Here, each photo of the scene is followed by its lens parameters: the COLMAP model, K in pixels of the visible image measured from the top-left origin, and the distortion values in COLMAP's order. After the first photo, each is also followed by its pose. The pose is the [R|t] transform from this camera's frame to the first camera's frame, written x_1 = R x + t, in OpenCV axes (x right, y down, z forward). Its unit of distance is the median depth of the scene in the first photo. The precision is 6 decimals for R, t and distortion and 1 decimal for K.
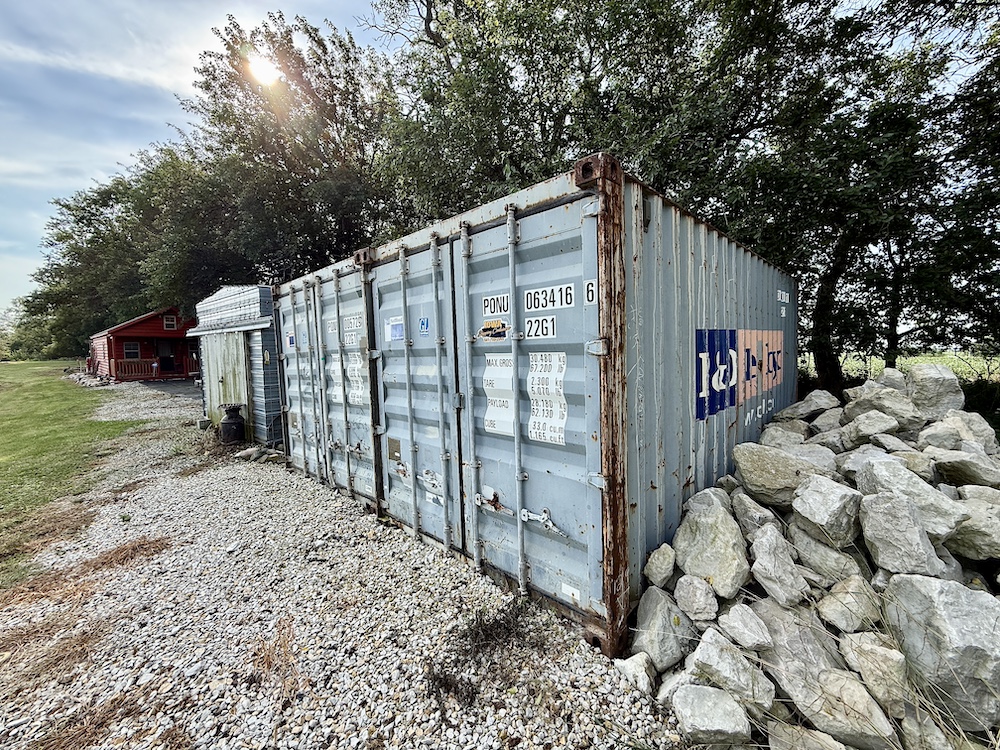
lens RADIAL K [[392.6, 0, 498.9], [0, 392.6, 377.1], [0, 0, 1]] dist [0.003113, 0.000454]
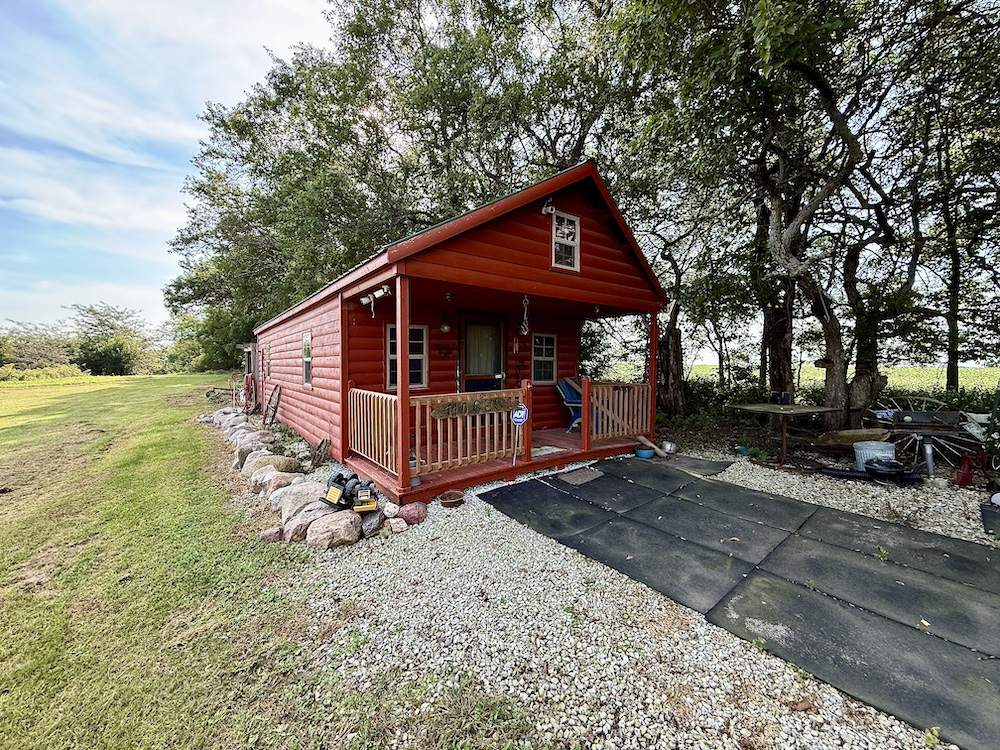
lens RADIAL K [[392.6, 0, 500.2], [0, 392.6, 377.4], [0, 0, 1]] dist [0.003113, 0.000454]
pose [[0.979949, 0.009167, -0.199039, -0.837917], [-0.015986, 0.999338, -0.032681, -0.045422], [0.198607, 0.035208, 0.979447, 0.769370]]
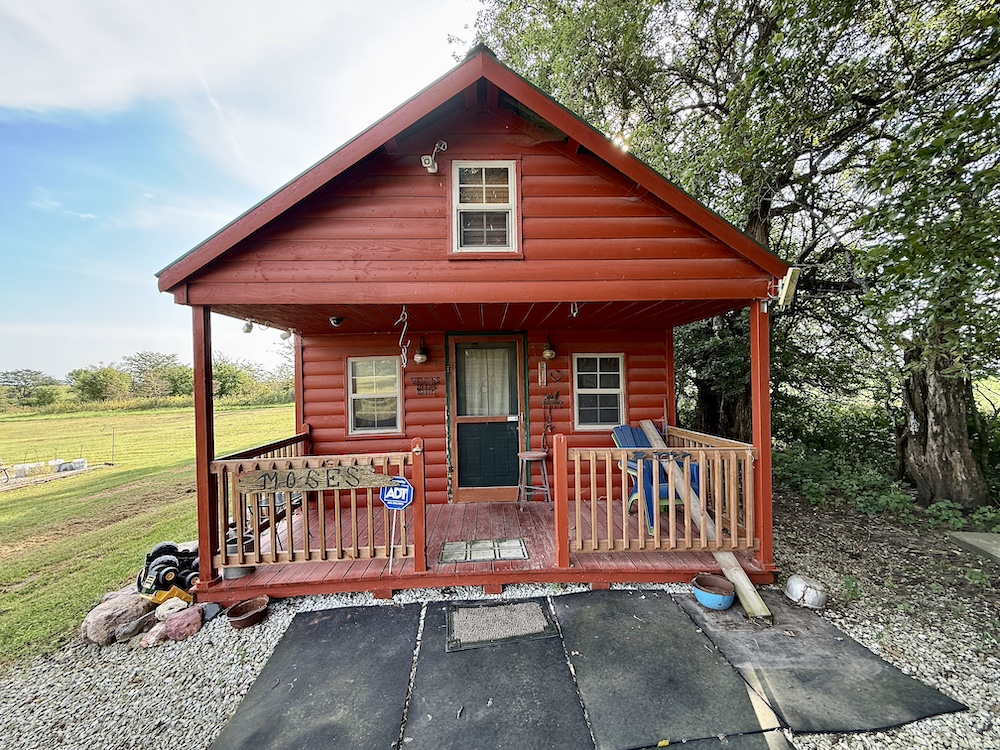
lens RADIAL K [[392.6, 0, 499.8], [0, 392.6, 378.7], [0, 0, 1]] dist [0.003113, 0.000454]
pose [[0.688561, -0.023873, -0.724786, -0.739796], [-0.030037, 0.997661, -0.061397, -0.066183], [0.724556, 0.064045, 0.686233, 0.921107]]
